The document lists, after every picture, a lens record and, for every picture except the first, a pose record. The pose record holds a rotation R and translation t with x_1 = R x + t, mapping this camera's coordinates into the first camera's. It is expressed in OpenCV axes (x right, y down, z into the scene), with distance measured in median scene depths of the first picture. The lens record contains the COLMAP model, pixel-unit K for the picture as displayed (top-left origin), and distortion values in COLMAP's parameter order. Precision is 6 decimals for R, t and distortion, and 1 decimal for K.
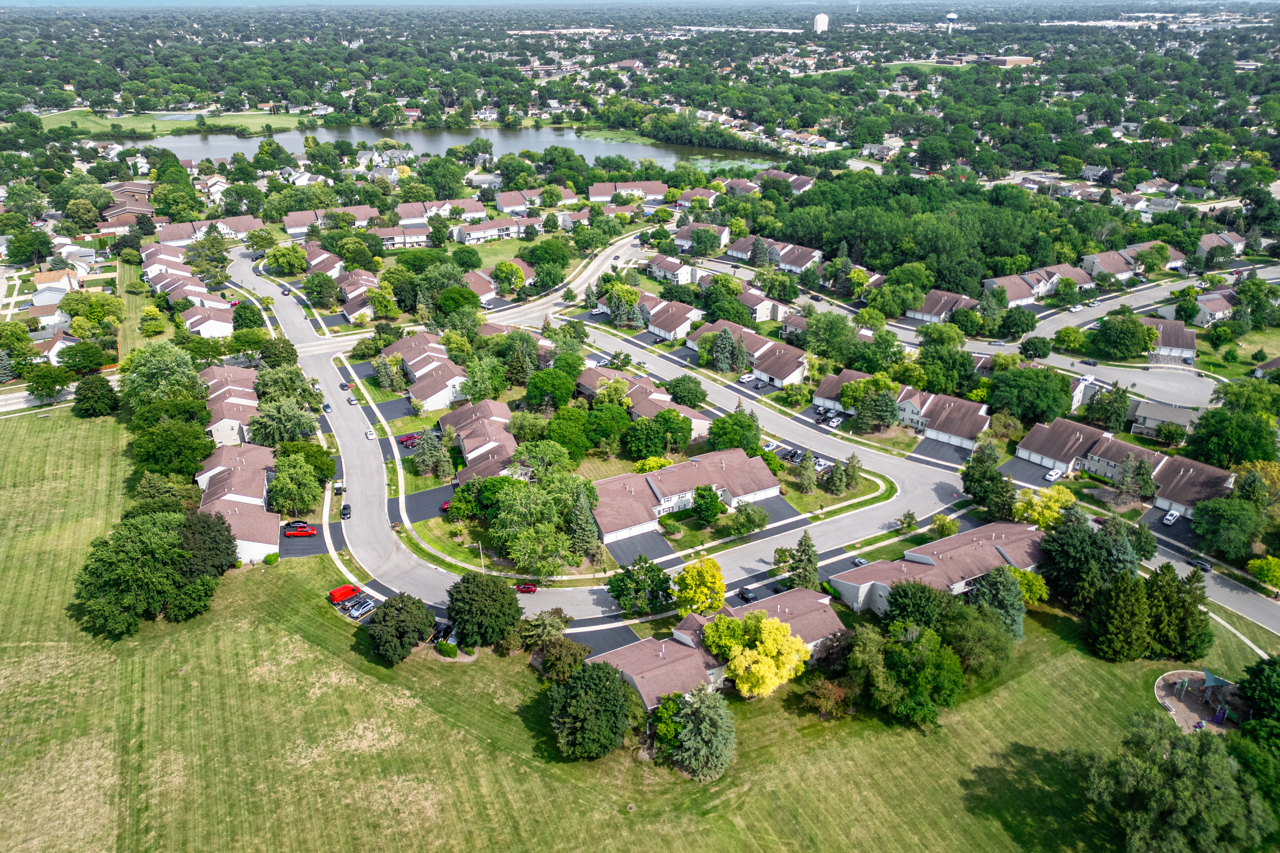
lens RADIAL K [[690.7, 0, 635.8], [0, 690.7, 424.6], [0, 0, 1]] dist [-0.026488, 0.000190]
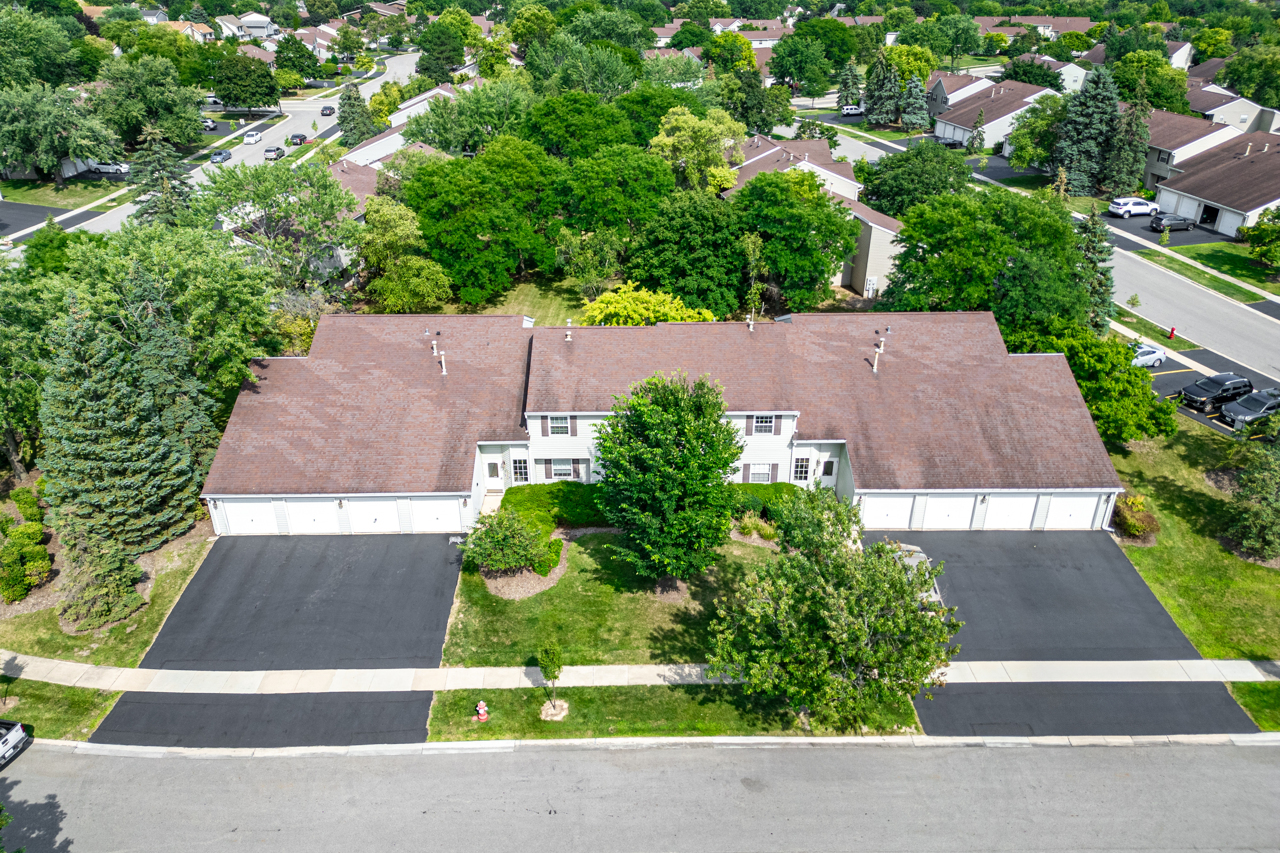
lens RADIAL K [[767.3, 0, 640.0], [0, 767.3, 426.5], [0, 0, 1]] dist [0.004164, 0.000056]
pose [[0.886761, 0.205099, -0.414234, 0.157488], [-0.174227, 0.978378, 0.111451, 0.062277], [0.428136, -0.026659, 0.903321, 0.658036]]
